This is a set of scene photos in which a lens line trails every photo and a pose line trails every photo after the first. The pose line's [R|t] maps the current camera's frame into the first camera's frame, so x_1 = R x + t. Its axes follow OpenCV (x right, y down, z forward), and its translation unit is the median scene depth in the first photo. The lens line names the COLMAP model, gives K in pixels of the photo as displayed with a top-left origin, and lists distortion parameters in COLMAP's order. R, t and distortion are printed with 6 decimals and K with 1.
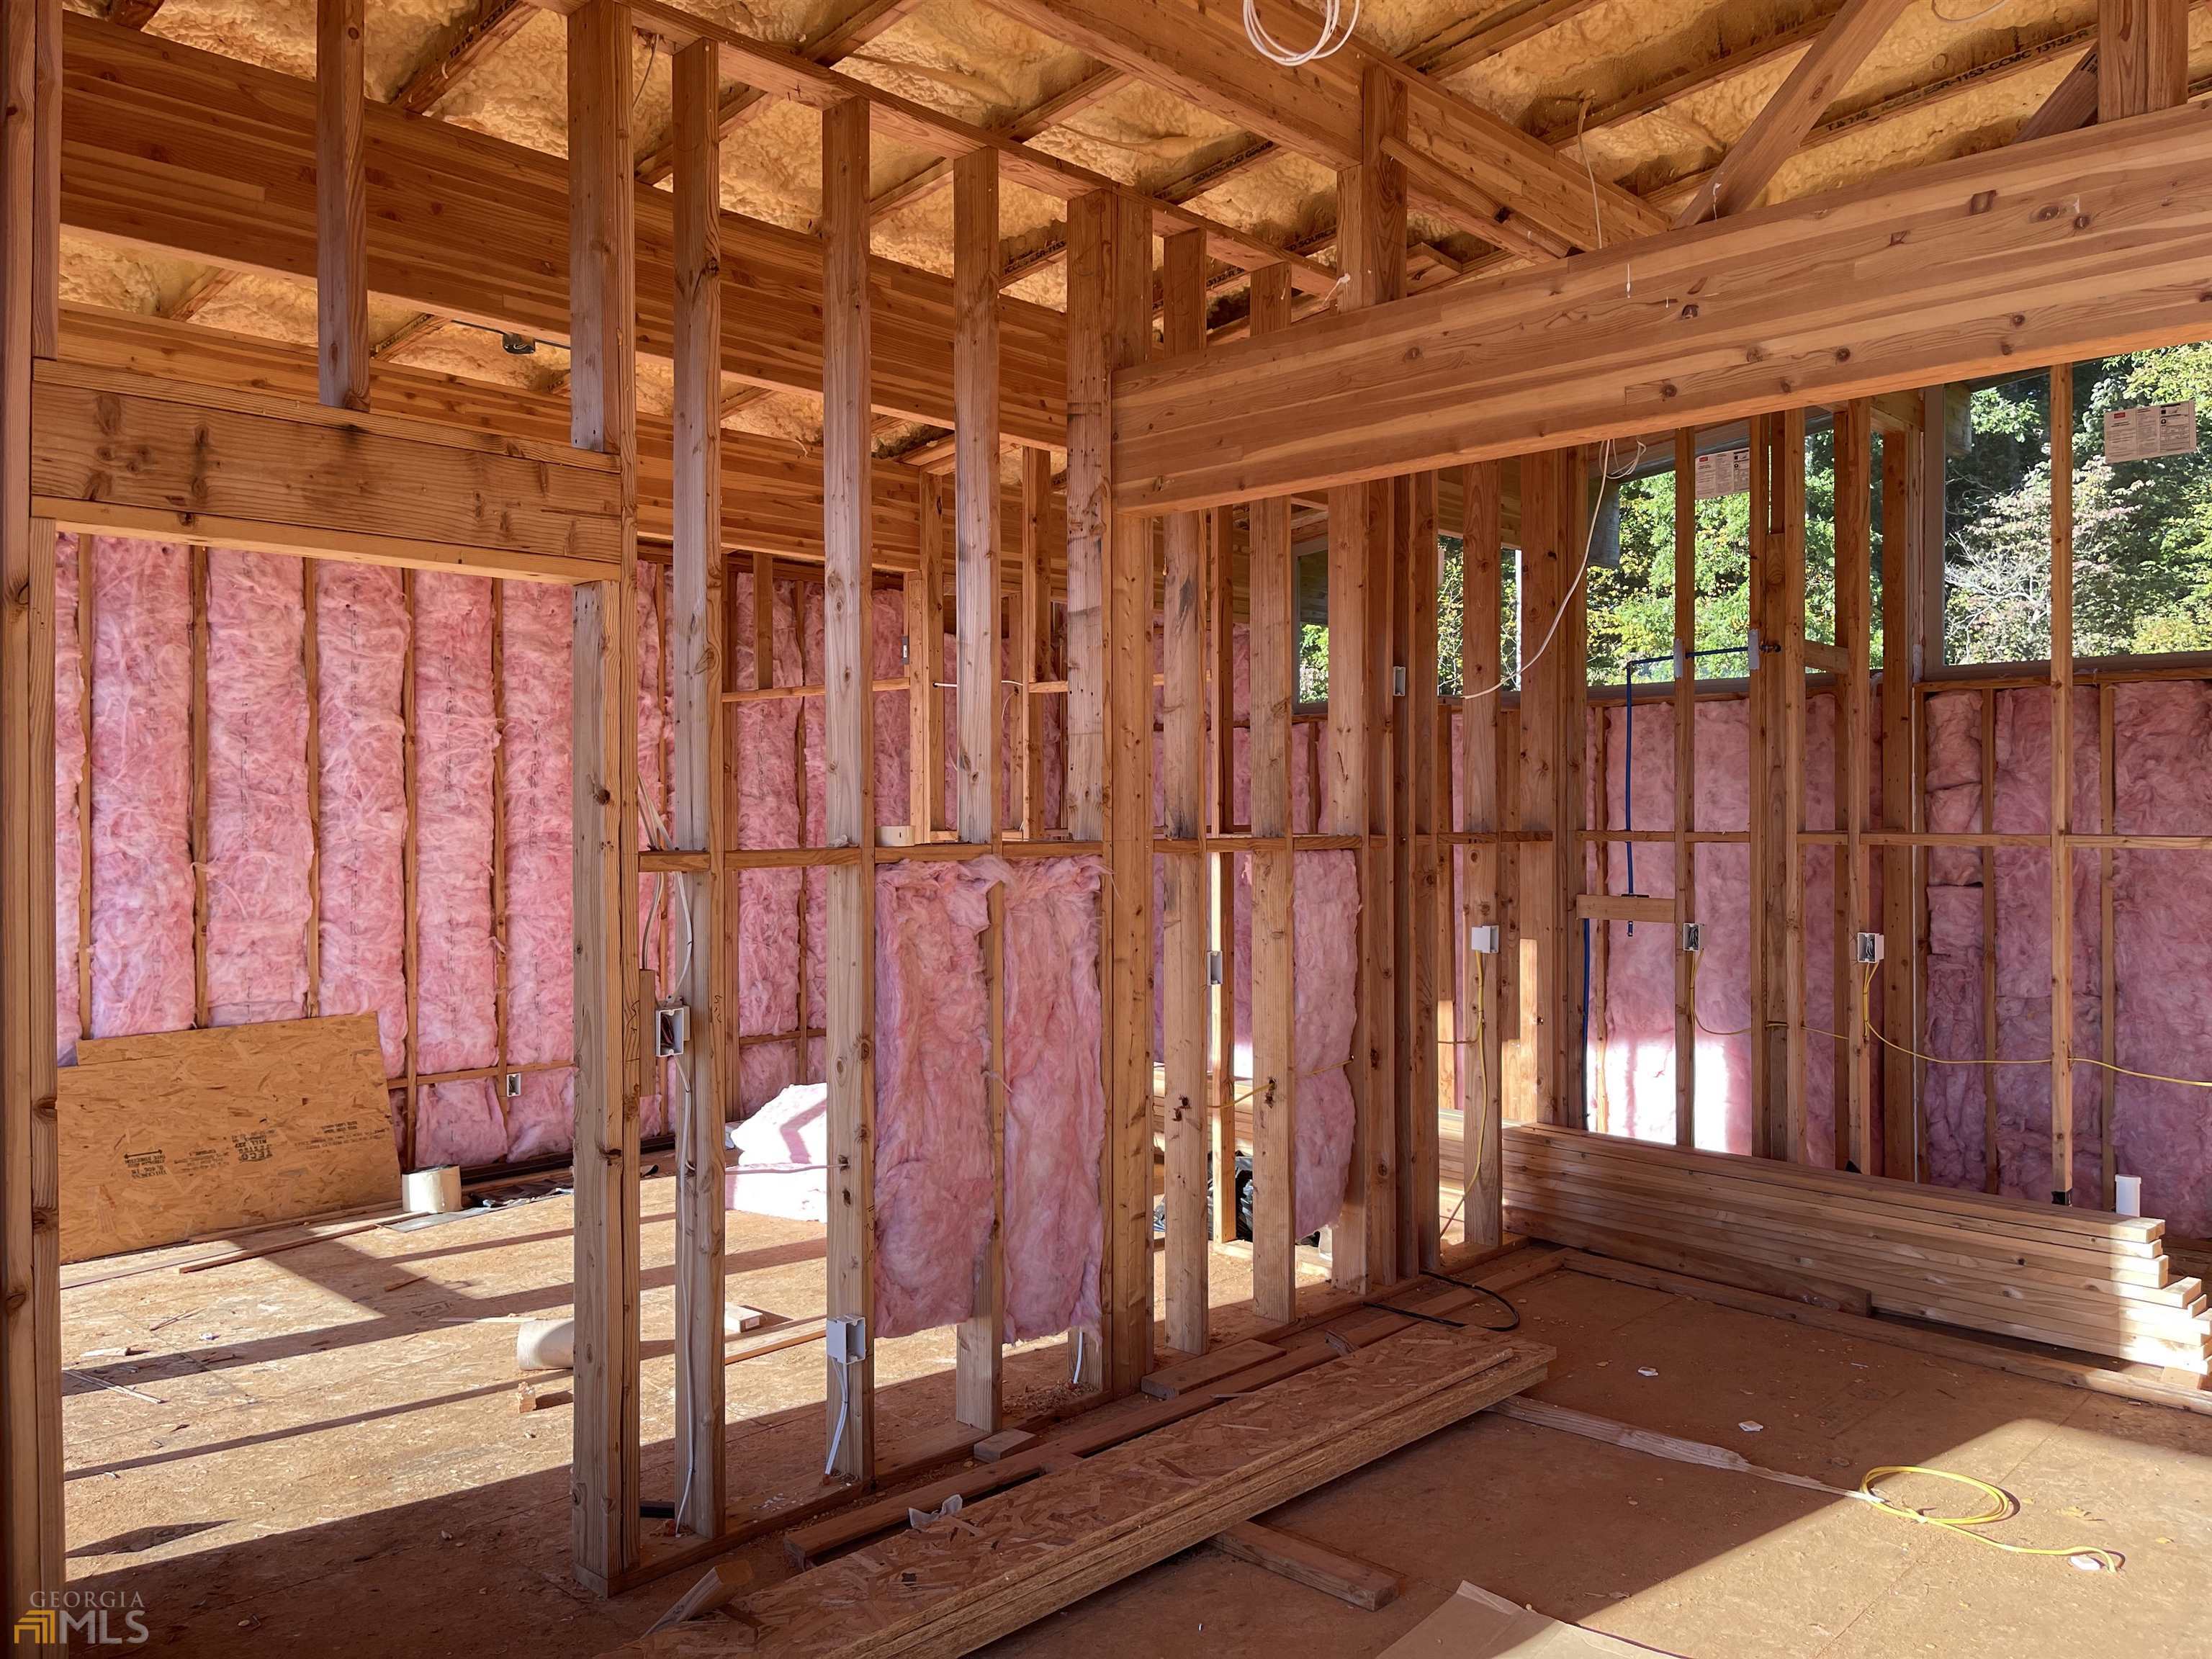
lens RADIAL K [[1661.0, 0, 1122.6], [0, 1661.0, 812.1], [0, 0, 1]] dist [0.074178, -0.094270]
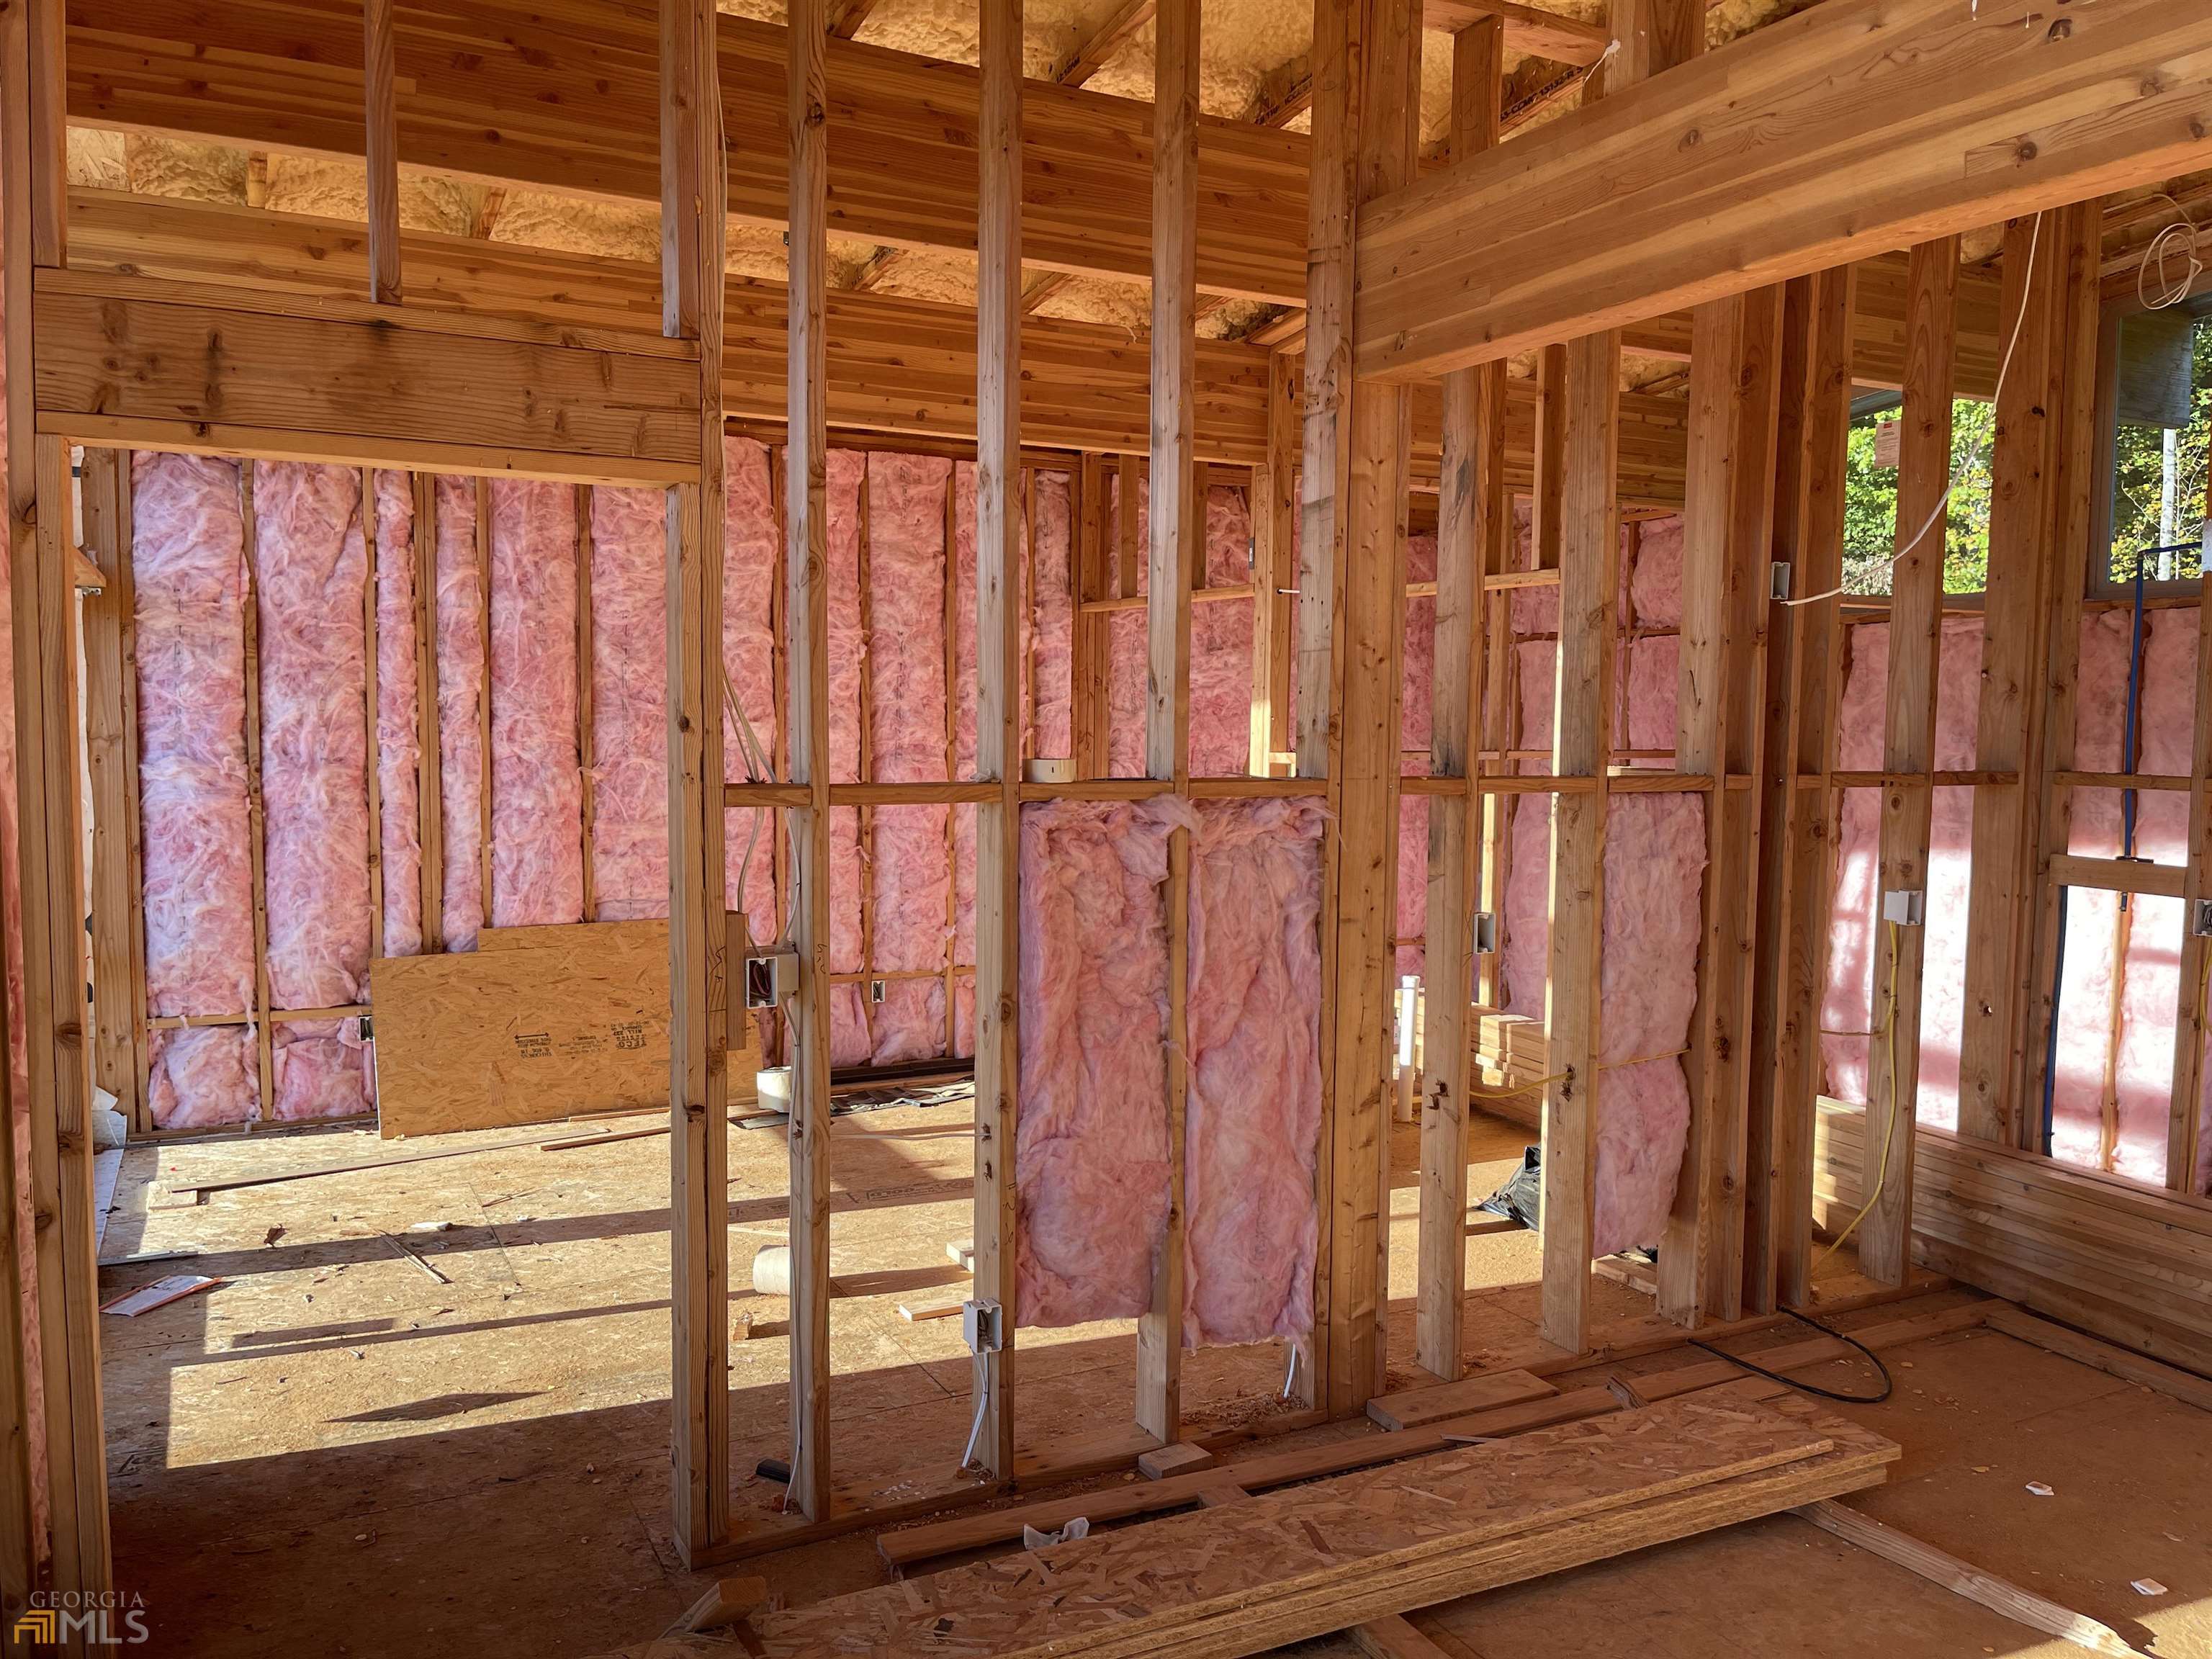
lens RADIAL K [[1661.0, 0, 1098.3], [0, 1661.0, 834.2], [0, 0, 1]] dist [0.074178, -0.094270]
pose [[0.943140, 0.038418, -0.330169, 0.150070], [-0.015029, 0.997211, 0.073104, -0.013872], [0.332056, -0.063985, 0.941087, 0.155531]]
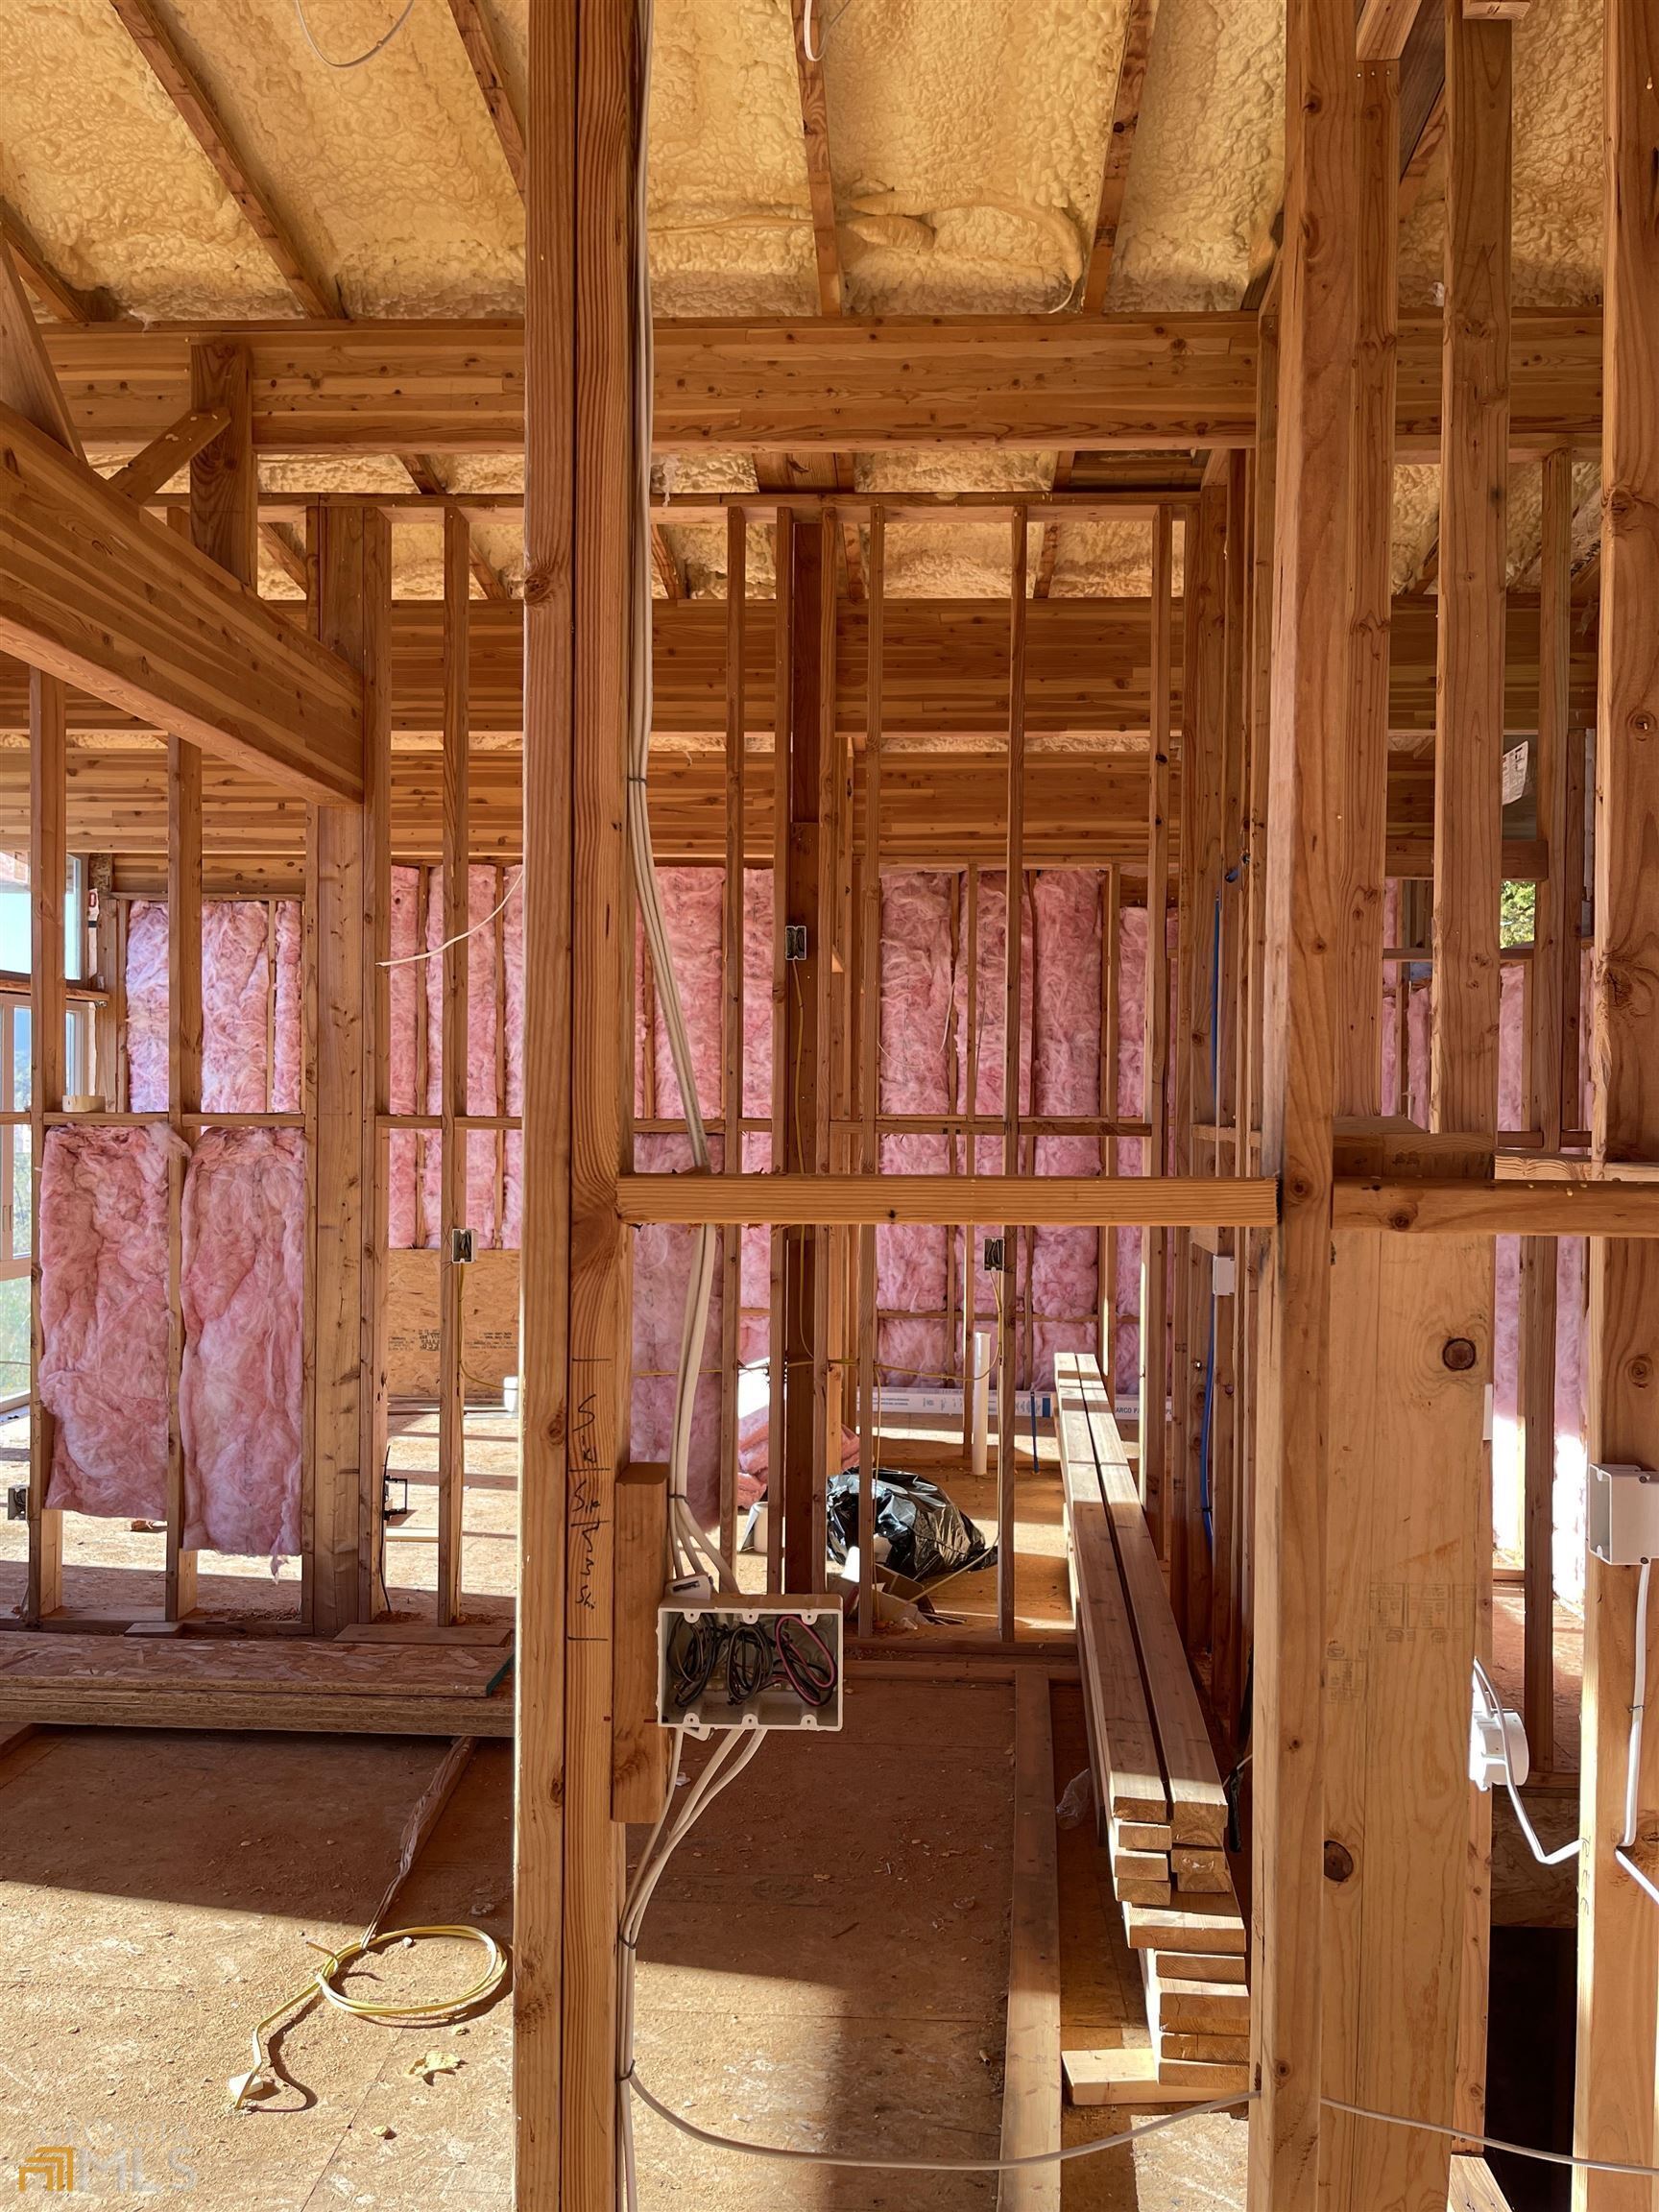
lens RADIAL K [[1661.0, 0, 833.4], [0, 1661.0, 1111.1], [0, 0, 1]] dist [0.074178, -0.094270]
pose [[0.646532, 0.014714, -0.762745, 0.982727], [-0.013427, 0.999879, 0.007908, 0.002301], [0.762769, 0.005128, 0.646651, 0.533028]]
